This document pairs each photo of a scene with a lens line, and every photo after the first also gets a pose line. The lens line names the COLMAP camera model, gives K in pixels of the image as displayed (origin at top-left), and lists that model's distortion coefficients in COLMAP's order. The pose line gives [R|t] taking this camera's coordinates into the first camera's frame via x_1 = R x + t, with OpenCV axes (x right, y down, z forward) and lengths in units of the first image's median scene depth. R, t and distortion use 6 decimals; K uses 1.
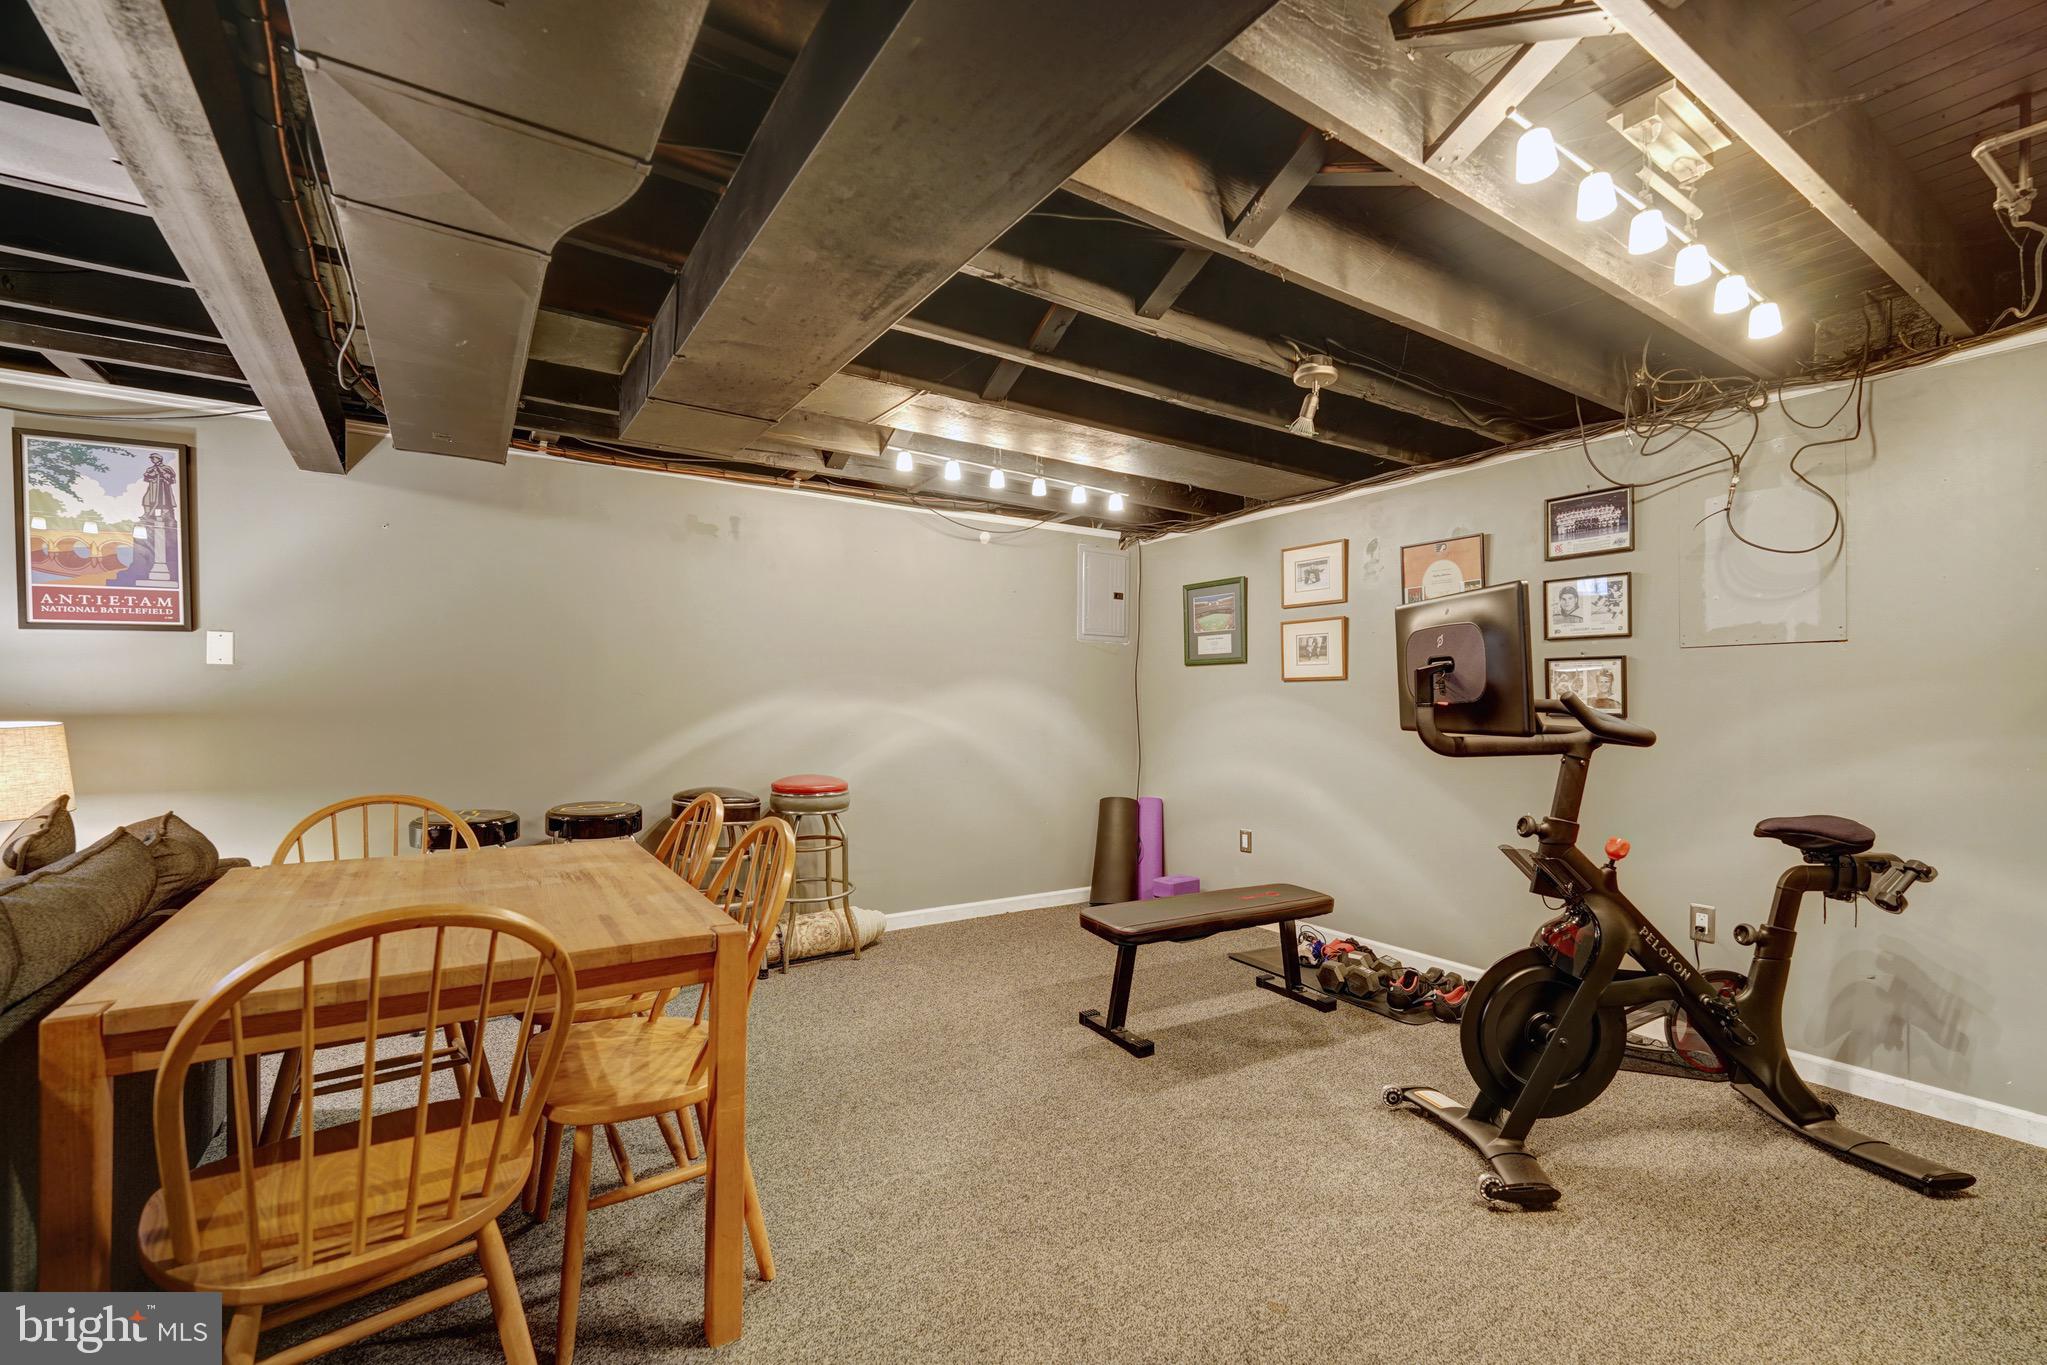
lens RADIAL K [[894.1, 0, 1029.9], [0, 894.1, 708.1], [0, 0, 1]] dist [0.004381, -0.001608]
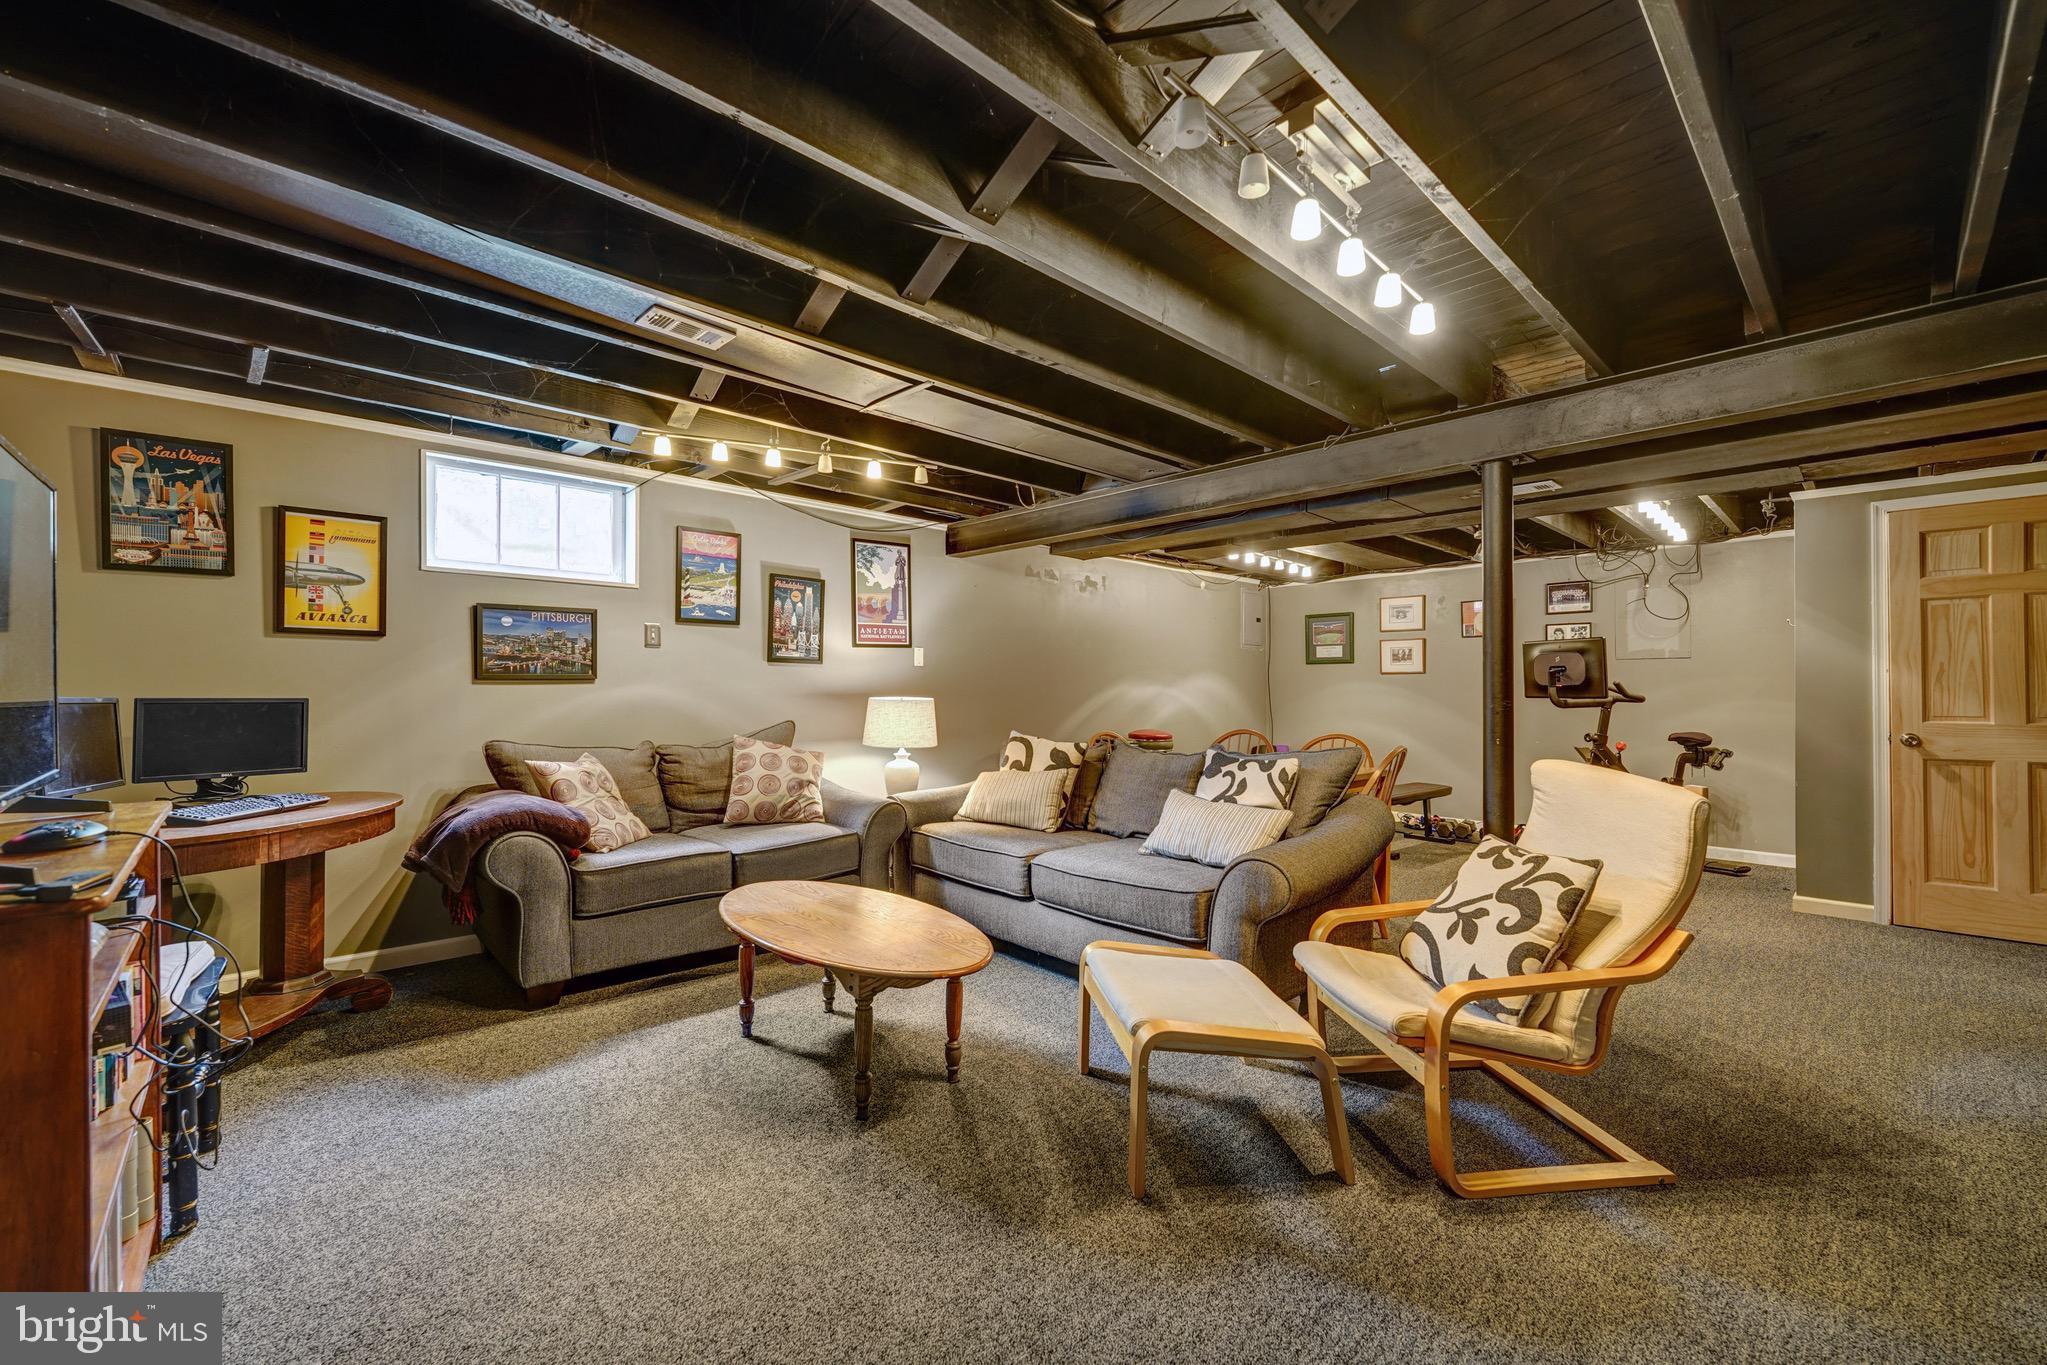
lens RADIAL K [[845.2, 0, 1023.2], [0, 845.2, 683.4], [0, 0, 1]] dist [-0.001093, 0.000362]
pose [[0.981965, -0.002907, 0.189043, -1.070805], [0.005173, 0.999921, -0.011493, 0.006603], [-0.188995, 0.012264, 0.981902, -0.727325]]
